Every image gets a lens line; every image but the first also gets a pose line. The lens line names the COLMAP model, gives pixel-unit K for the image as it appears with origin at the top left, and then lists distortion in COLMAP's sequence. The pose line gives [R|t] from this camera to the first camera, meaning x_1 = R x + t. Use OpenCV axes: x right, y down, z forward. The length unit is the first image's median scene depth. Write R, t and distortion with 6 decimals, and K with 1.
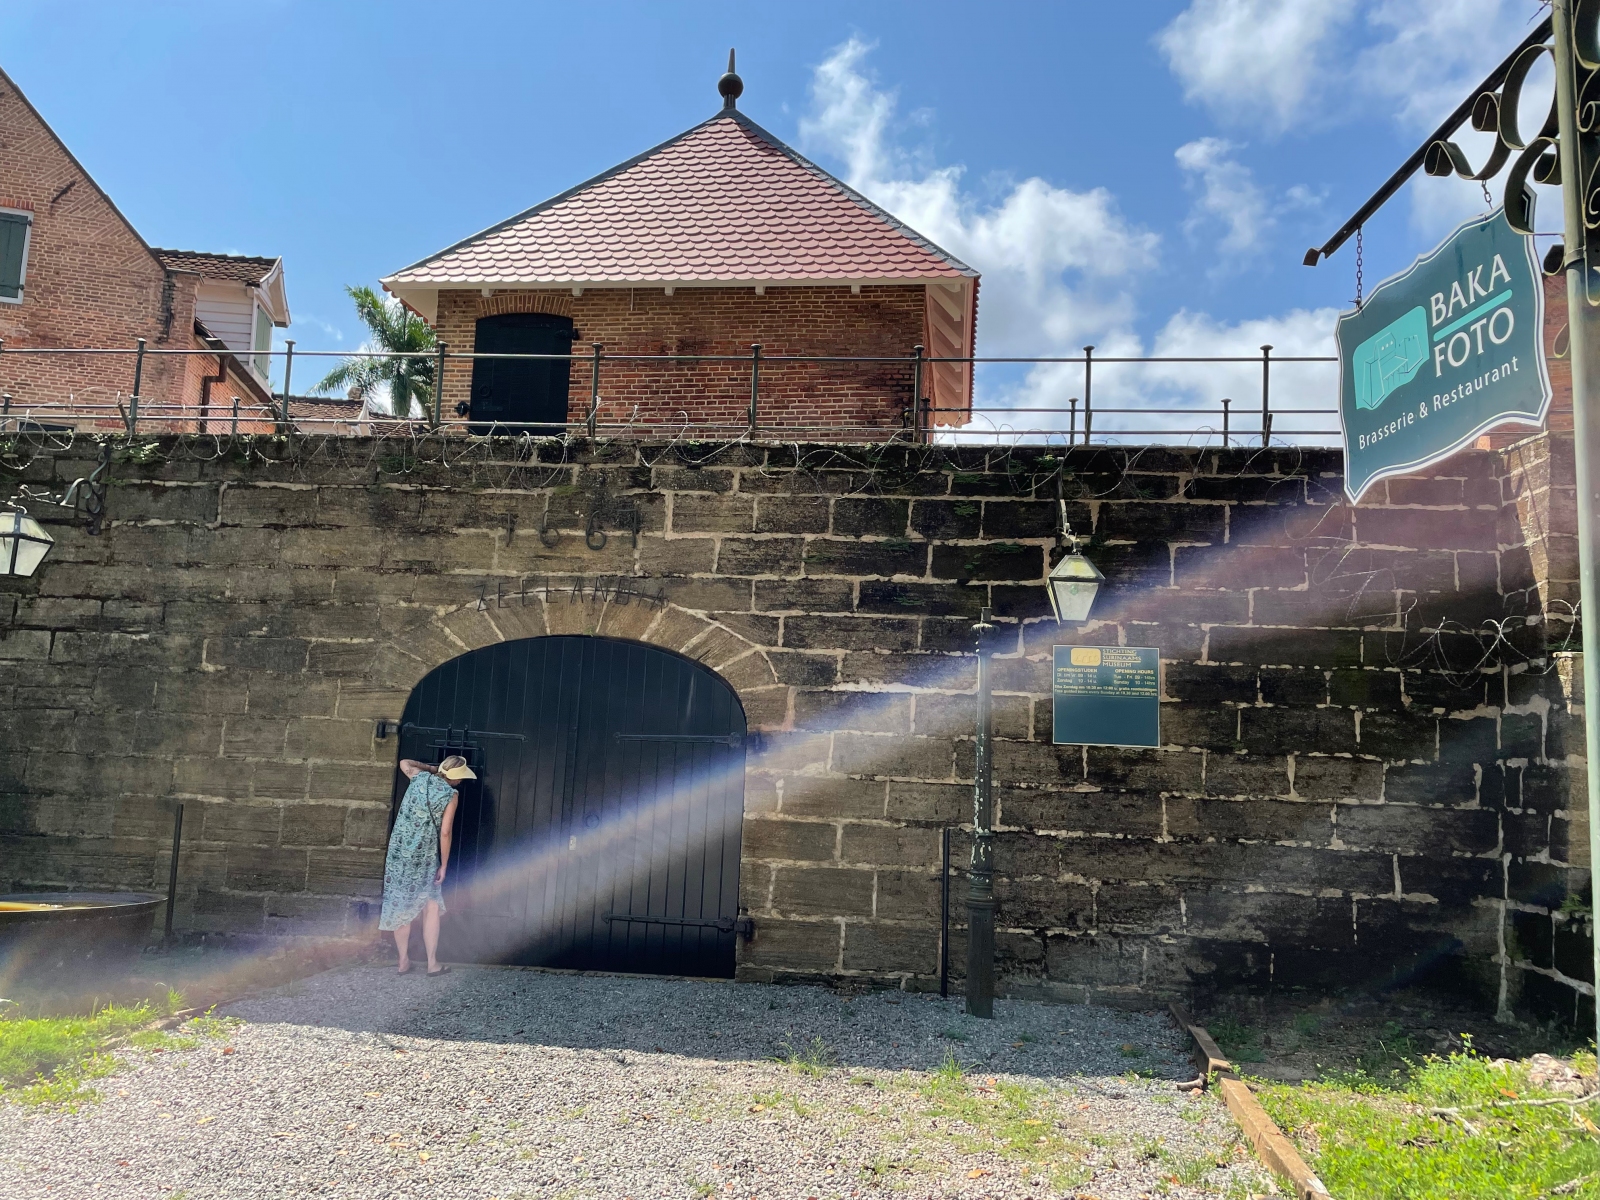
lens RADIAL K [[1290.3, 0, 800.0], [0, 1290.3, 600.0], [0, 0, 1]] dist [0.110141, -0.172544]
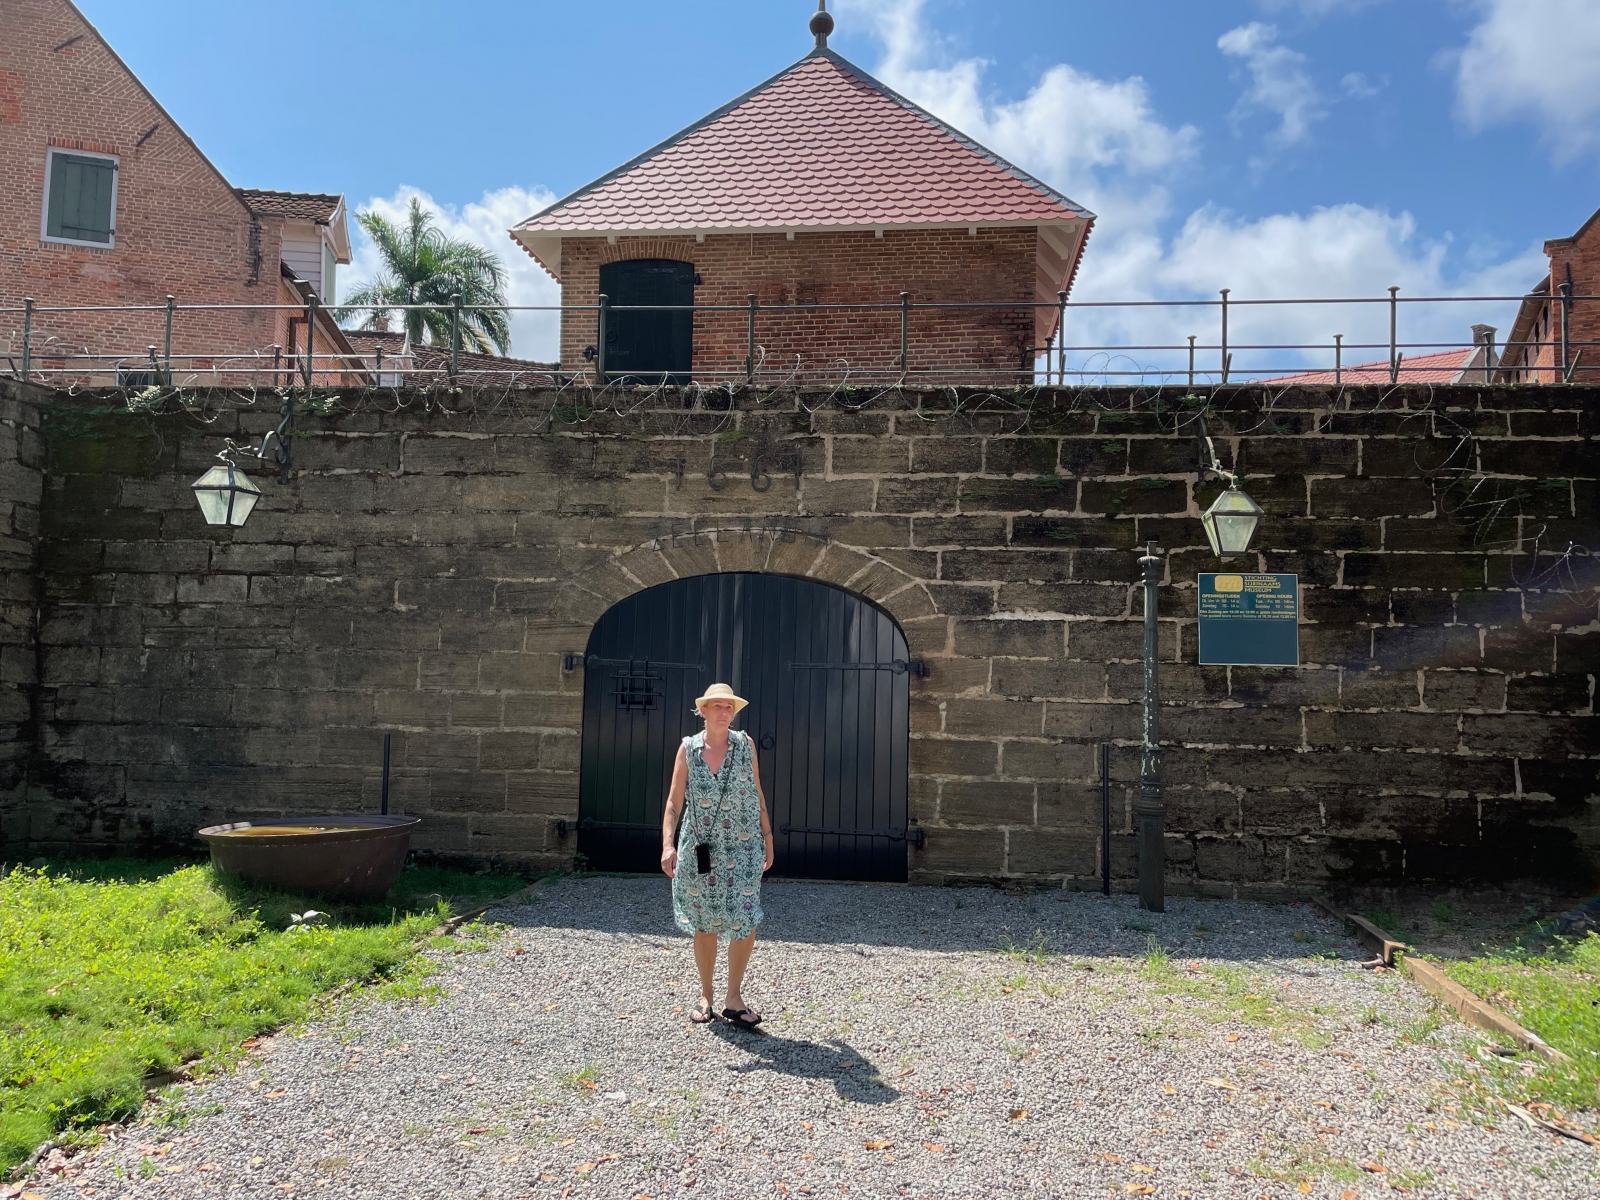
lens RADIAL K [[1290.3, 0, 800.0], [0, 1290.3, 600.0], [0, 0, 1]] dist [0.110141, -0.172544]
pose [[0.999711, -0.018720, 0.015086, -0.145569], [0.017725, 0.997819, 0.063589, -0.016963], [-0.016244, -0.063303, 0.997862, -0.071463]]
